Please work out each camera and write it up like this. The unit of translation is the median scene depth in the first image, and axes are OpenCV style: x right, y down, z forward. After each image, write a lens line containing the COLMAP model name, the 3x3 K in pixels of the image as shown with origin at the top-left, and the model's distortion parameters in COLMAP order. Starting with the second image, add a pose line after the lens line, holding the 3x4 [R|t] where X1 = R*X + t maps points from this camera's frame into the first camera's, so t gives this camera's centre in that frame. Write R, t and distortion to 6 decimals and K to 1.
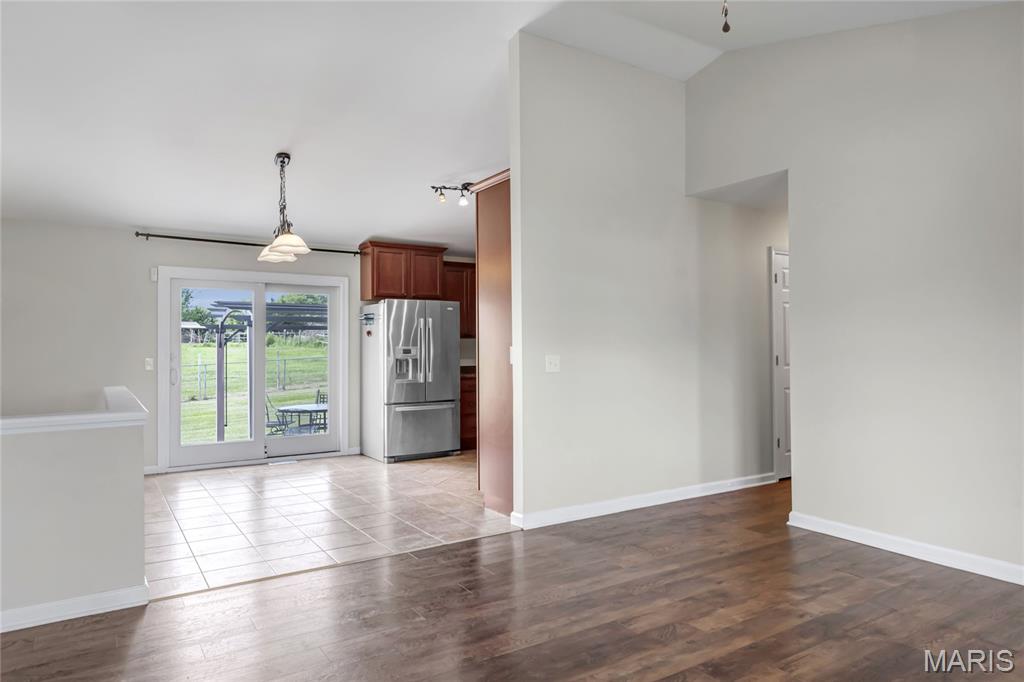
lens RADIAL K [[658.2, 0, 510.5], [0, 658.2, 338.9], [0, 0, 1]] dist [-0.003127, -0.002938]
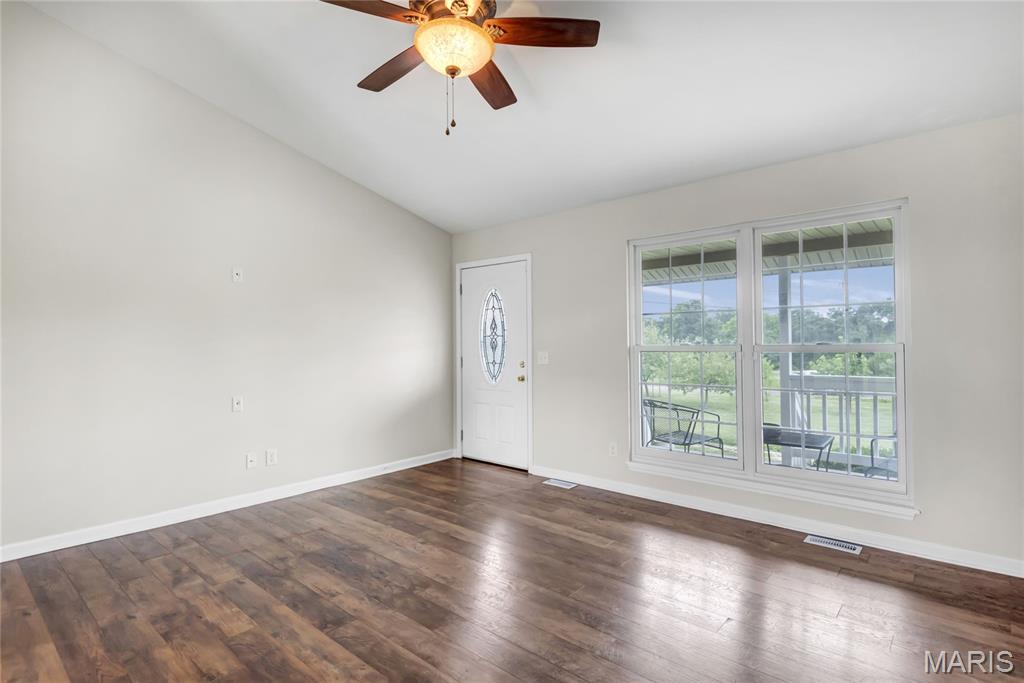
lens RADIAL K [[502.0, 0, 512.4], [0, 502.0, 341.8], [0, 0, 1]] dist [-0.001484, -0.000939]
pose [[-0.291561, 0.012022, 0.956477, -0.784681], [-0.003034, 0.999904, -0.013493, 0.016245], [-0.956548, -0.006836, -0.291496, 1.169091]]
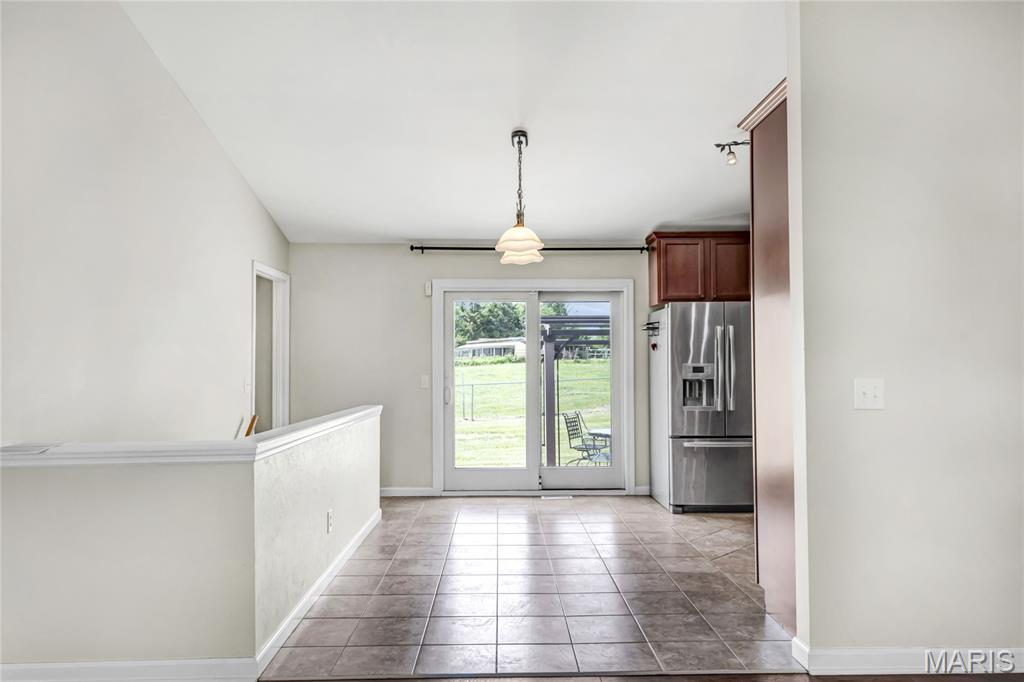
lens RADIAL K [[658.2, 0, 513.2], [0, 658.2, 352.3], [0, 0, 1]] dist [-0.003127, -0.002938]
pose [[0.837041, -0.009569, -0.547056, 0.079418], [0.007443, 0.999954, -0.006102, 0.001833], [0.547090, 0.001036, 0.837073, 0.234729]]
